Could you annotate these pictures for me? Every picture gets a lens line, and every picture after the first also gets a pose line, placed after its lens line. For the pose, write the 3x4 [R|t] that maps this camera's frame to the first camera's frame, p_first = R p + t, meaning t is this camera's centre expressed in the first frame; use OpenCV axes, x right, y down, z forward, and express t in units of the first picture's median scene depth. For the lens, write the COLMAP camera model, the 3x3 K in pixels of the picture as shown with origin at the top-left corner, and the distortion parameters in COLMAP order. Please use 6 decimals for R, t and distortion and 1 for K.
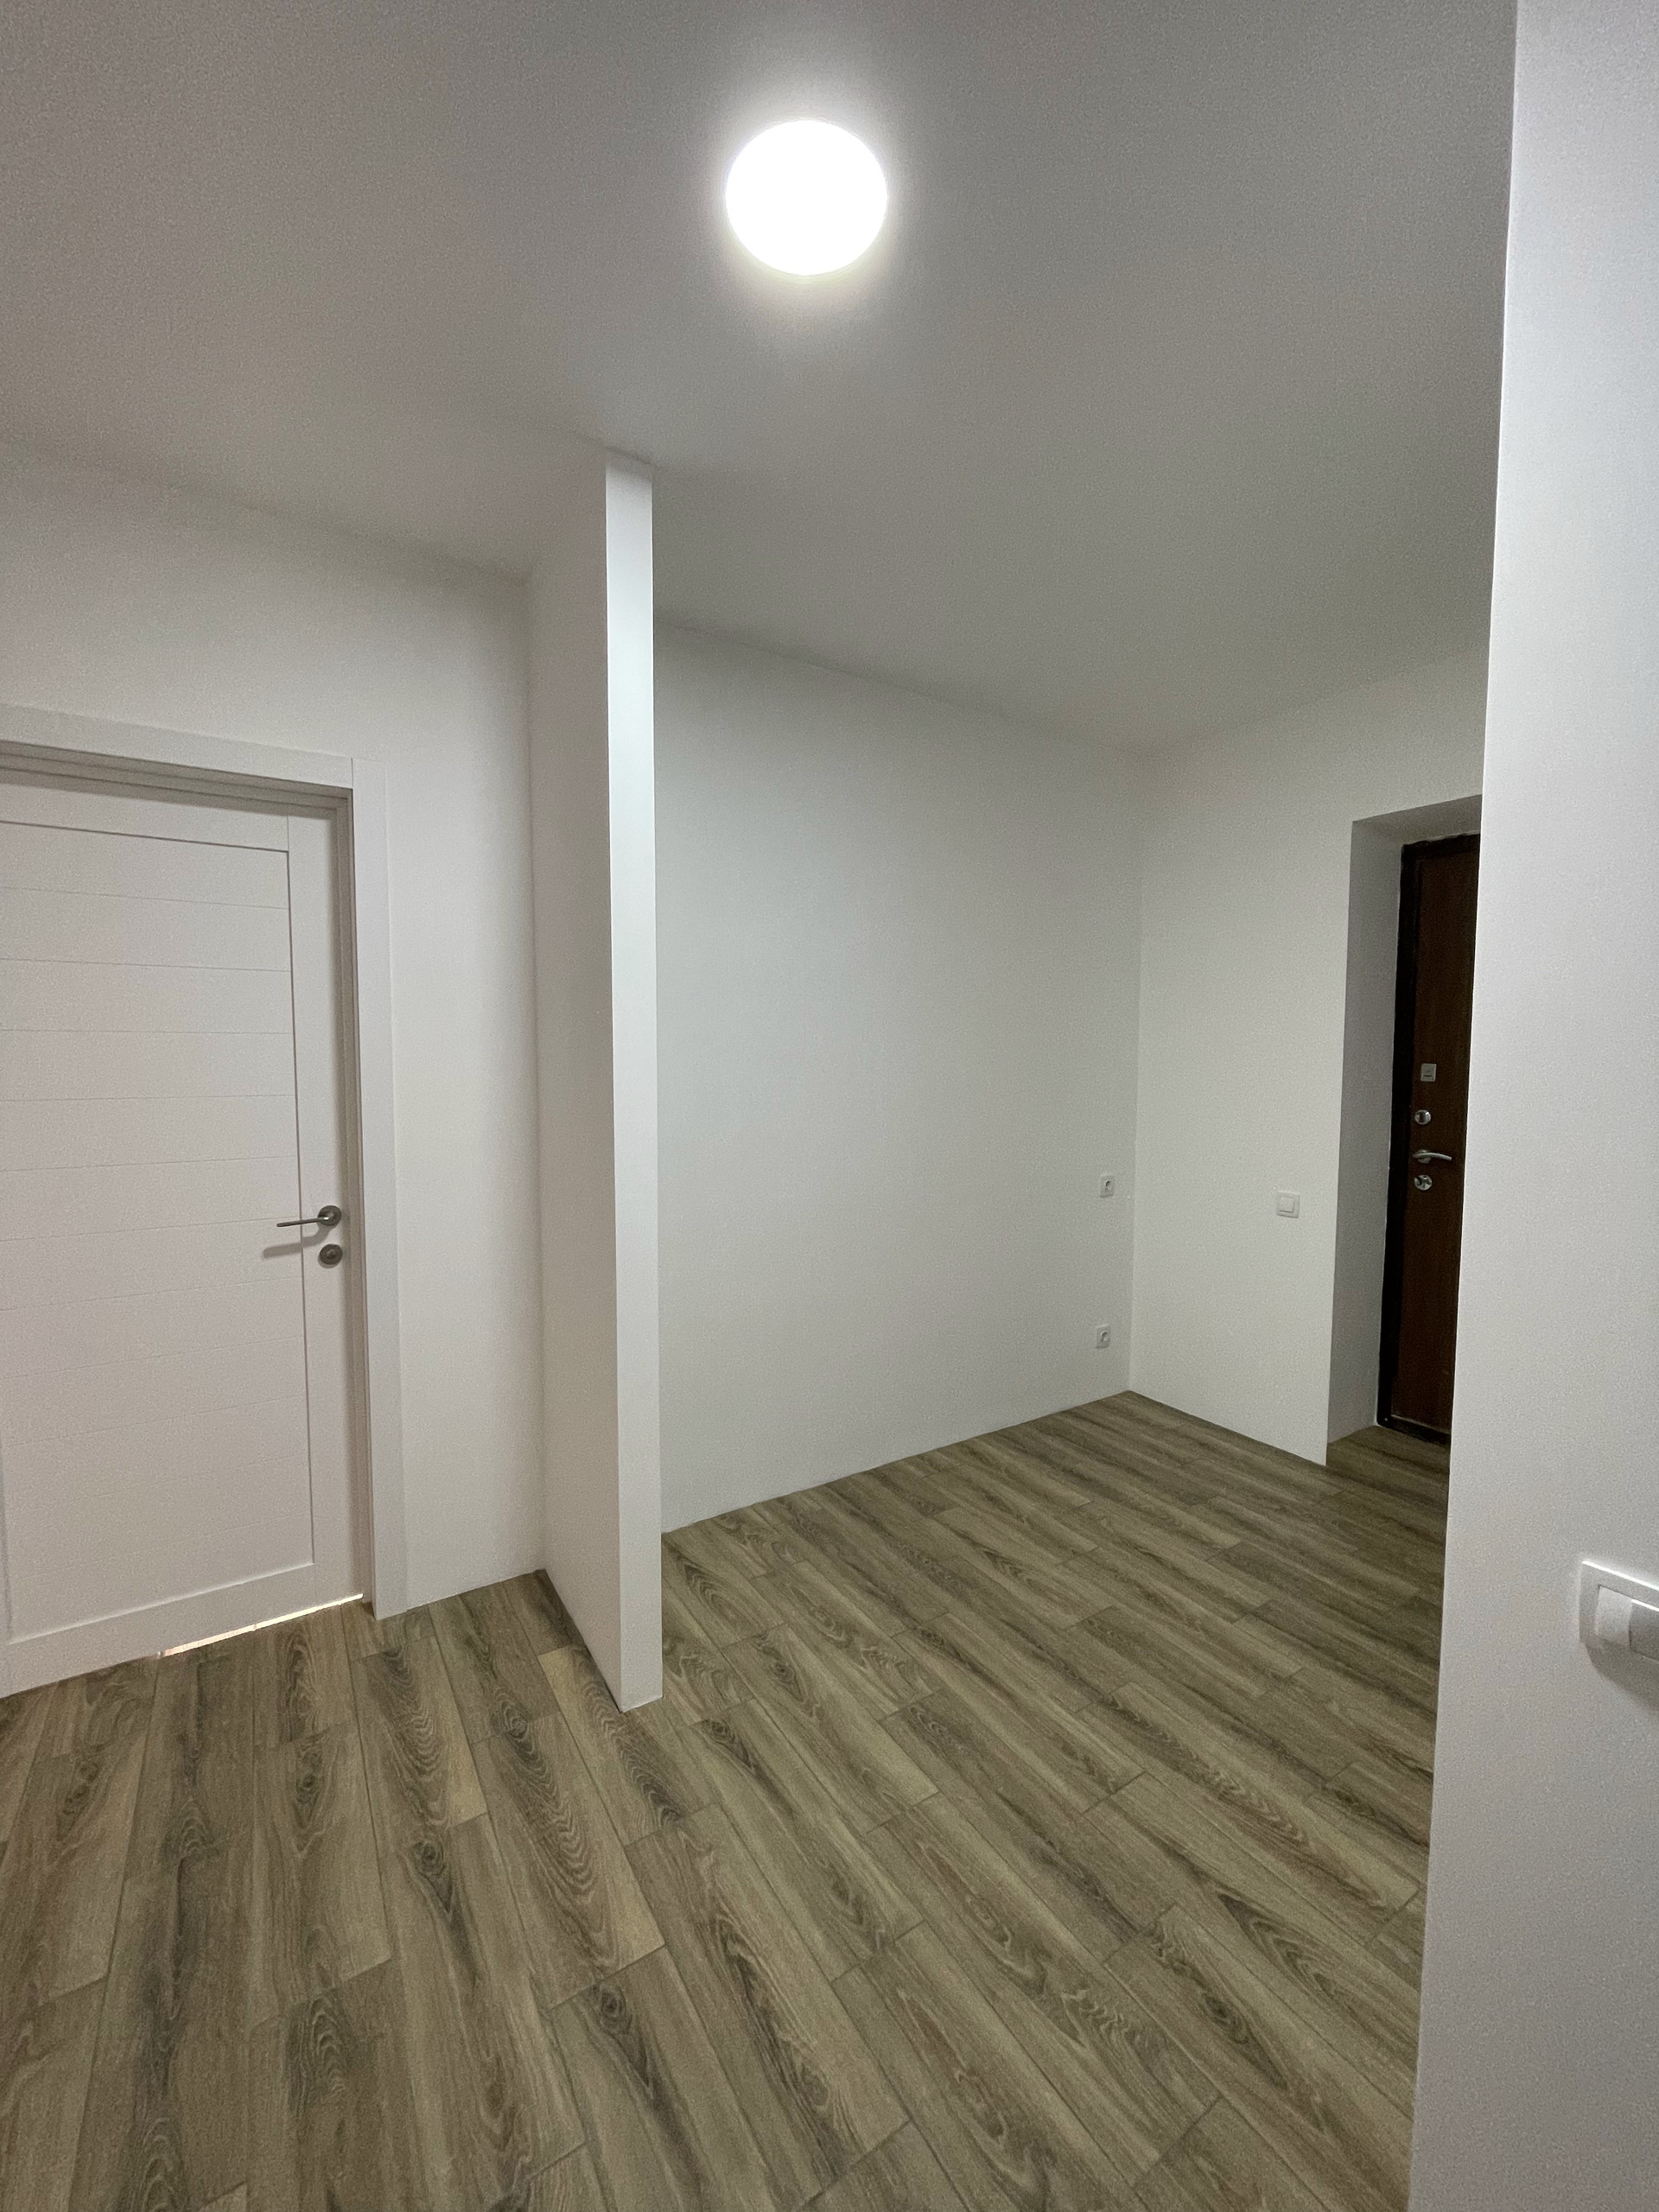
lens RADIAL K [[890.4, 0, 831.2], [0, 890.4, 1108.9], [0, 0, 1]] dist [-0.001513, -0.000504]
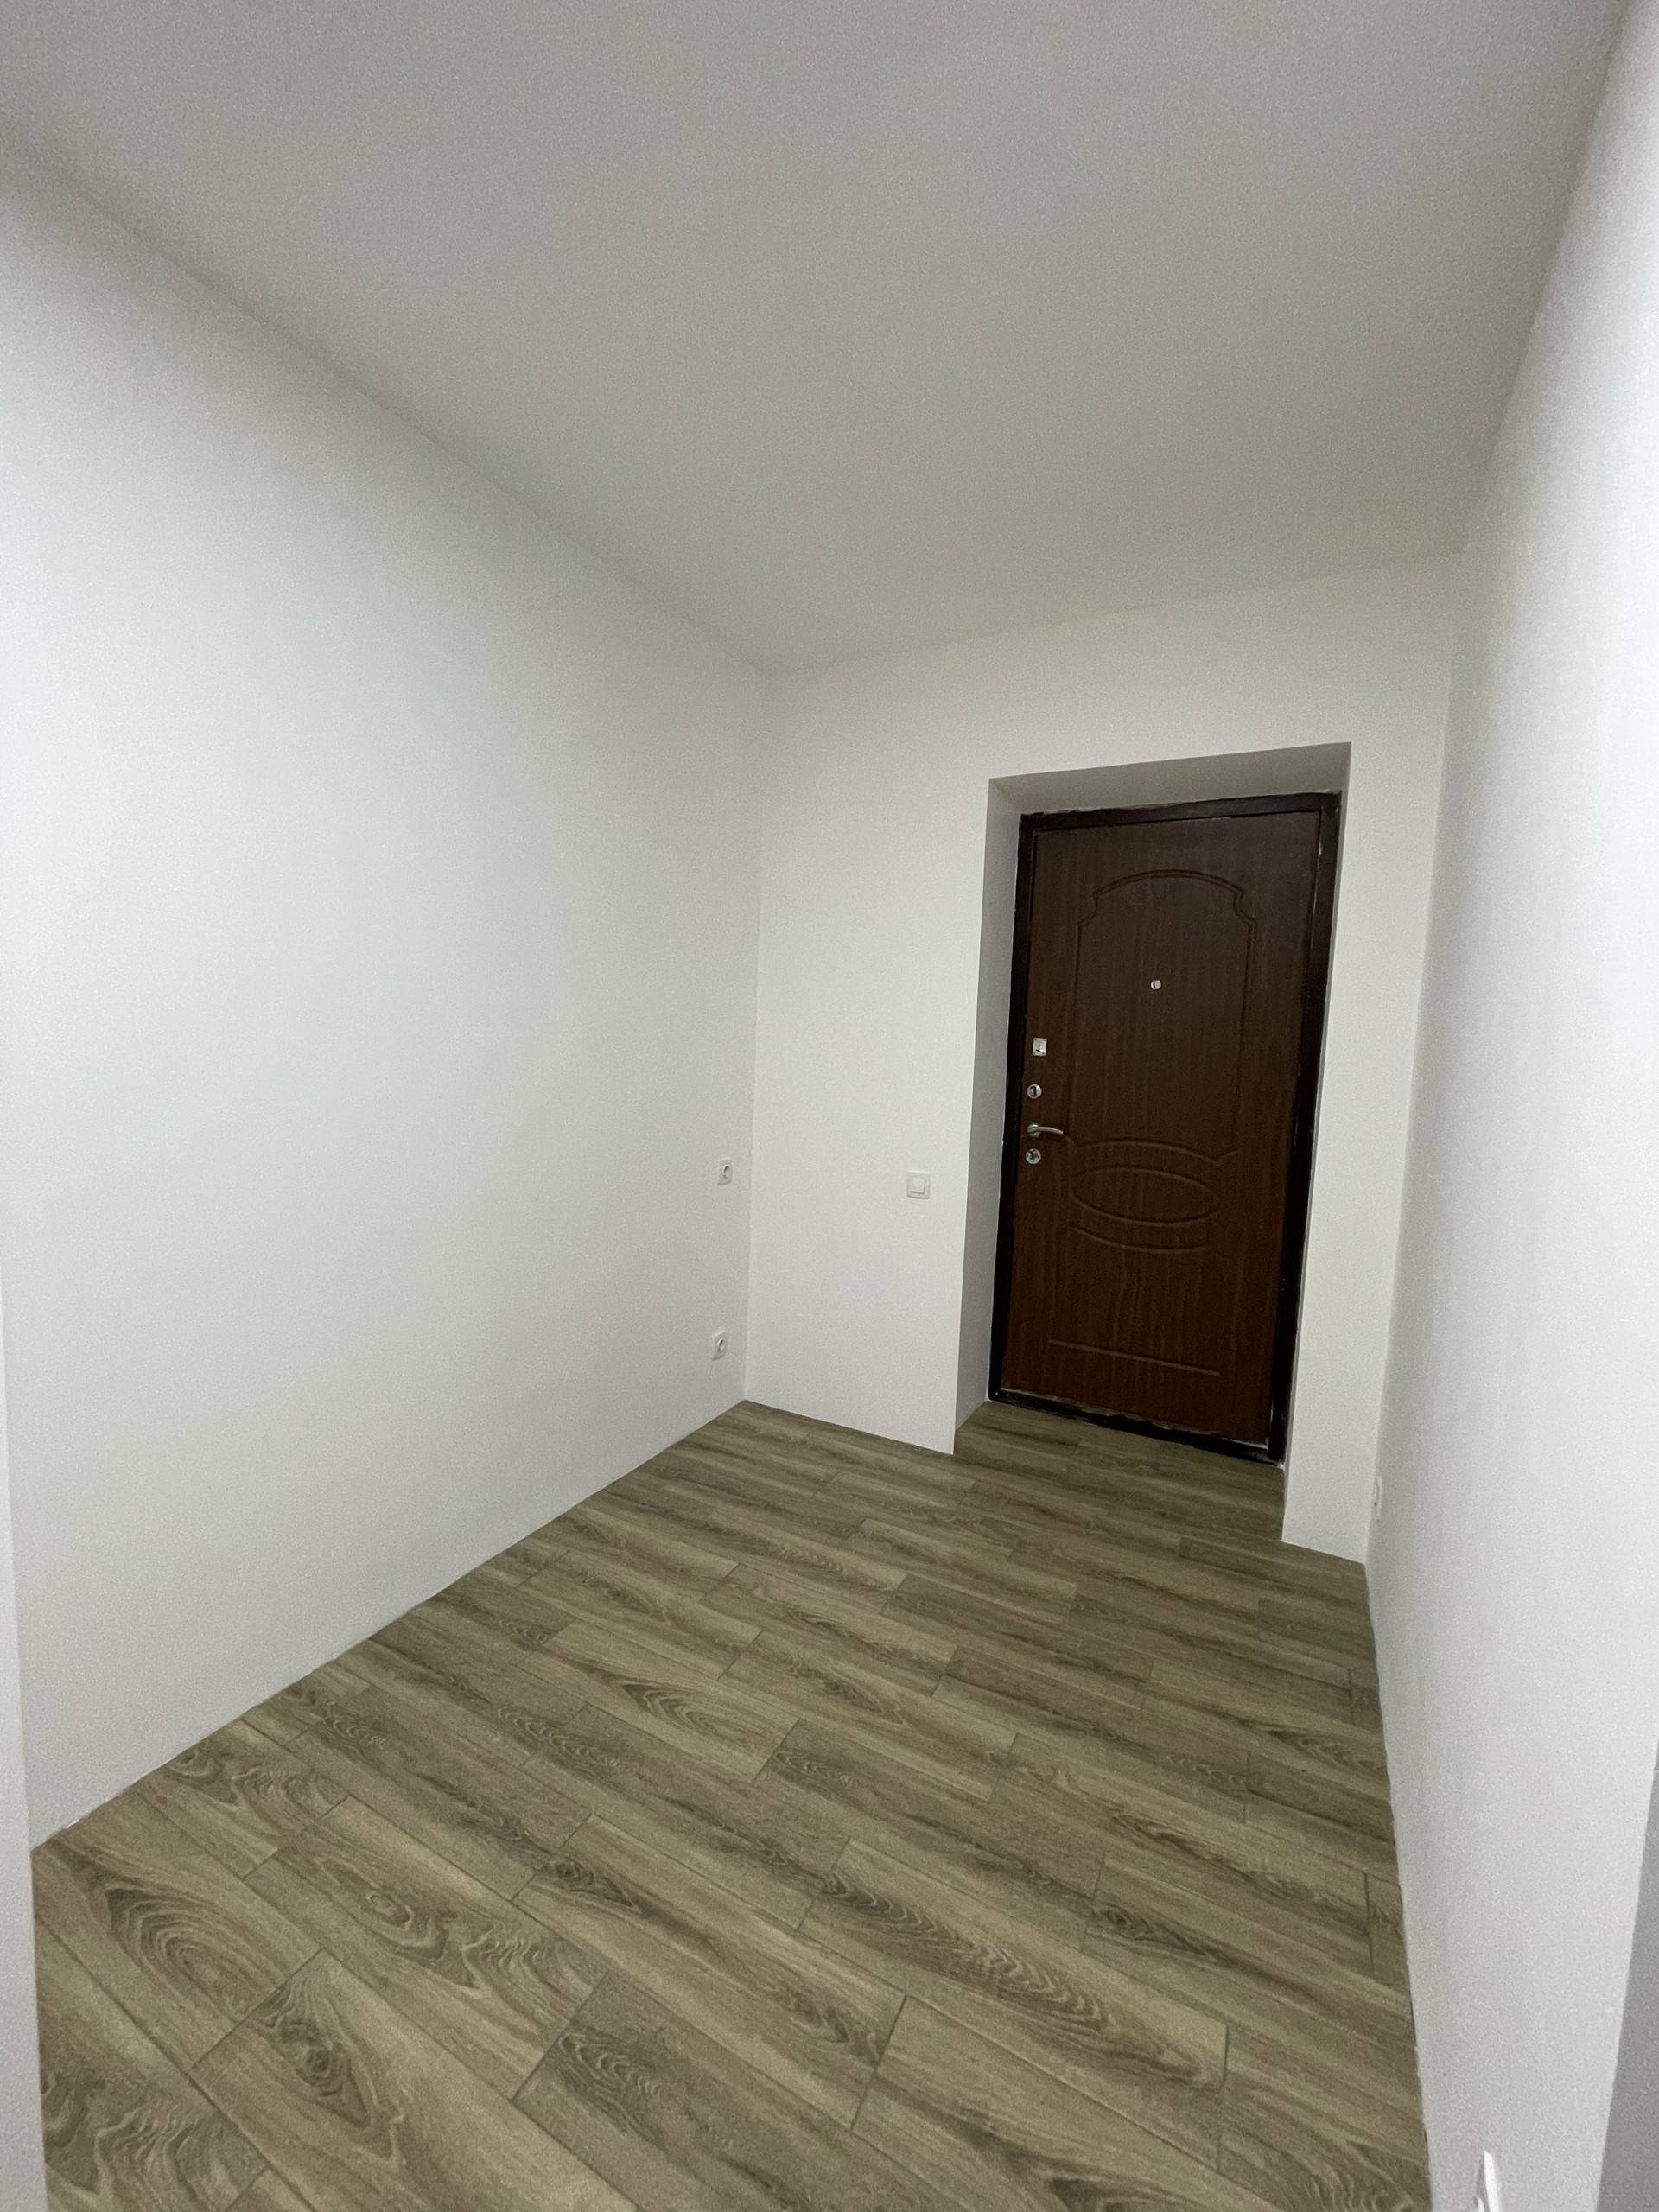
lens RADIAL K [[890.4, 0, 831.2], [0, 890.4, 1108.9], [0, 0, 1]] dist [-0.001513, -0.000504]
pose [[0.868814, -0.013901, 0.494944, -0.040919], [-0.003400, 0.999415, 0.034037, -0.006466], [-0.495128, -0.031254, 0.868258, 0.330465]]
